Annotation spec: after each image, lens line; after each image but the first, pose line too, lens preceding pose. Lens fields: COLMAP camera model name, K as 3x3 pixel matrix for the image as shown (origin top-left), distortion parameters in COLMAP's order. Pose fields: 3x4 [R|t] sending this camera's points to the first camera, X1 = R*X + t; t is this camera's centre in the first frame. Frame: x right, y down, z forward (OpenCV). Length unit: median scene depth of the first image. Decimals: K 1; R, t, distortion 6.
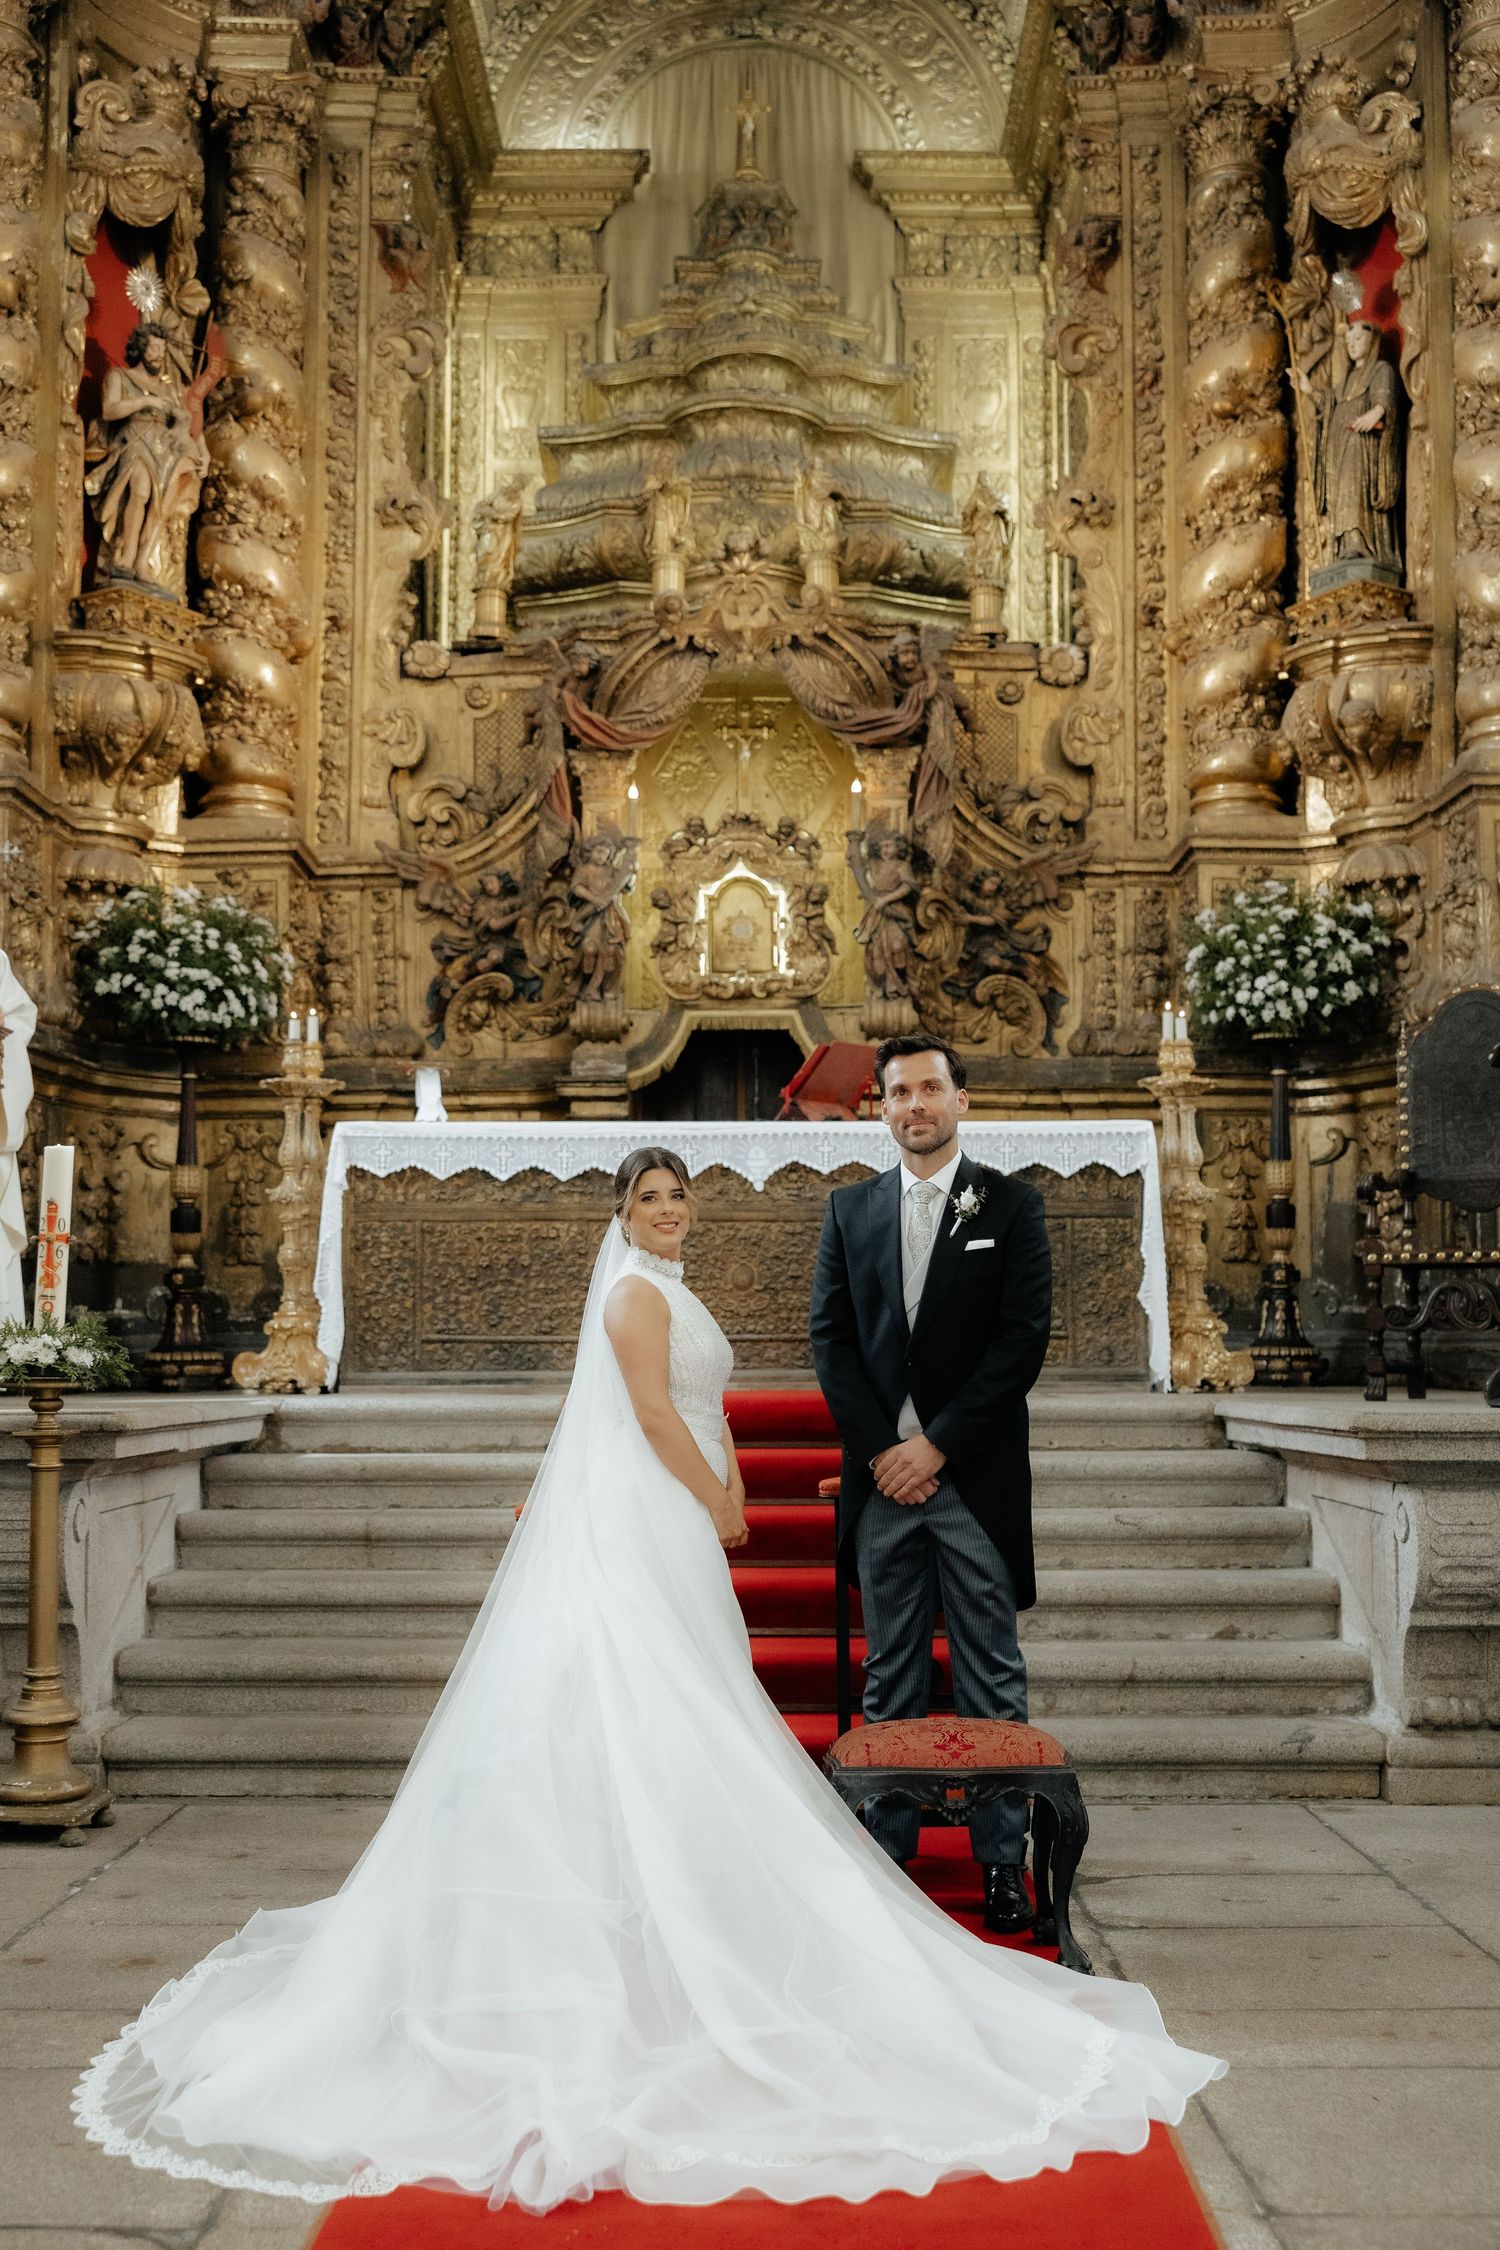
lens RADIAL K [[2381.5, 0, 740.1], [0, 2381.5, 1127.9], [0, 0, 1]] dist [0.008409, 0.000000]
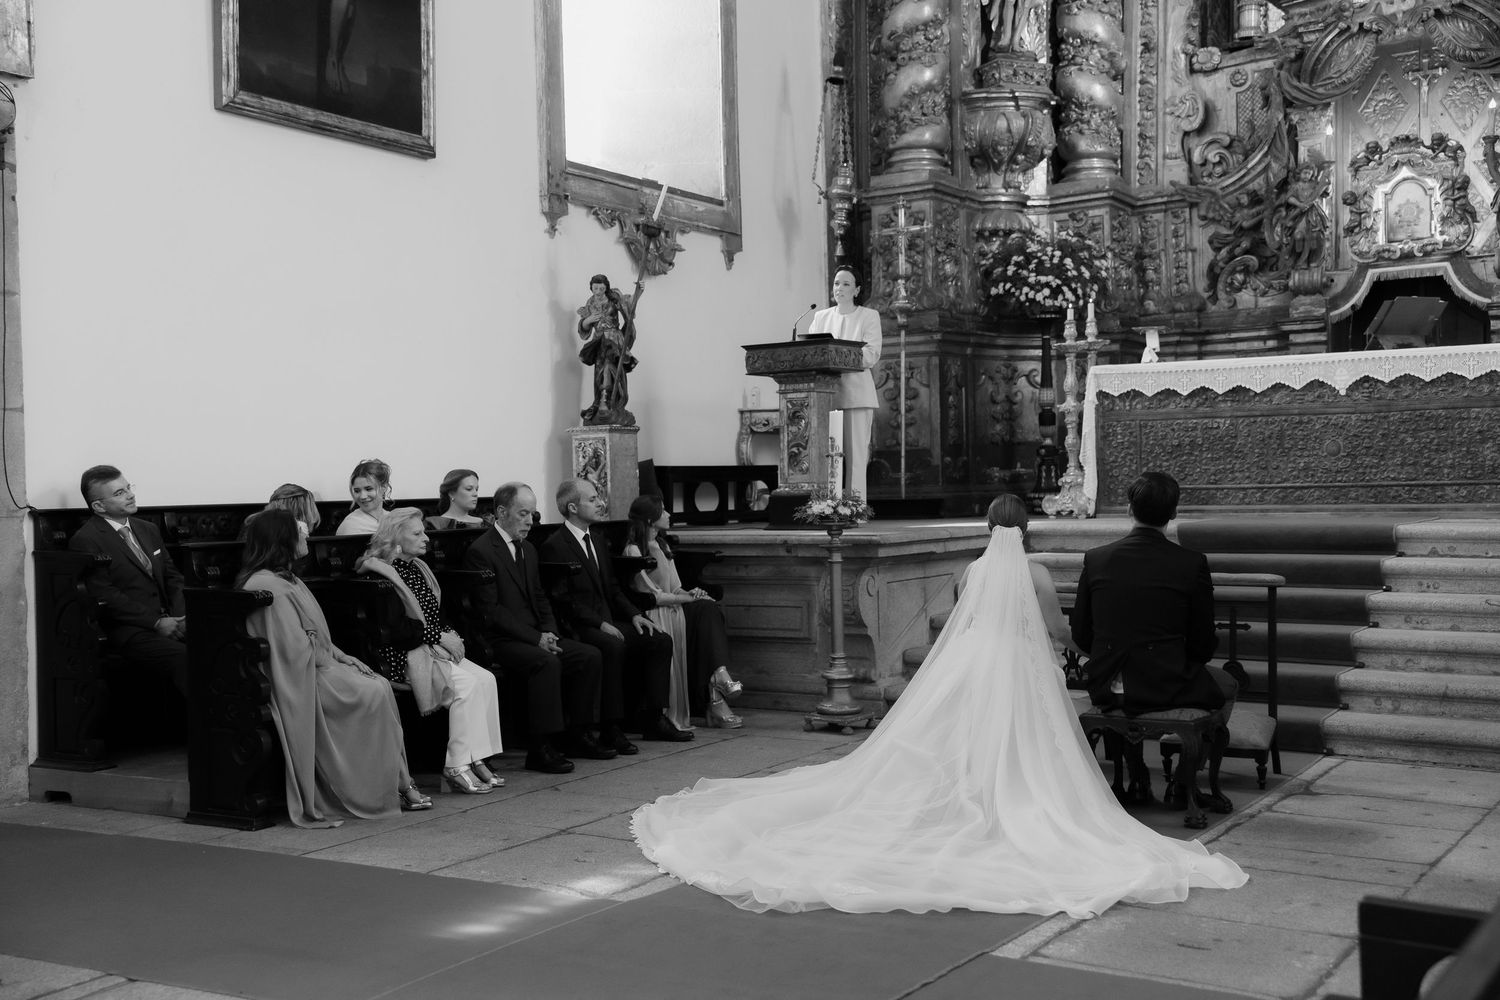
lens RADIAL K [[1639.7, 0, 760.9], [0, 1639.7, 498.5], [0, 0, 1]] dist [0.072972, 0.000000]
pose [[0.836903, -0.003384, -0.547341, 0.256085], [0.066516, 0.993198, 0.095565, -0.032944], [0.543294, -0.116385, 0.831436, -0.142106]]
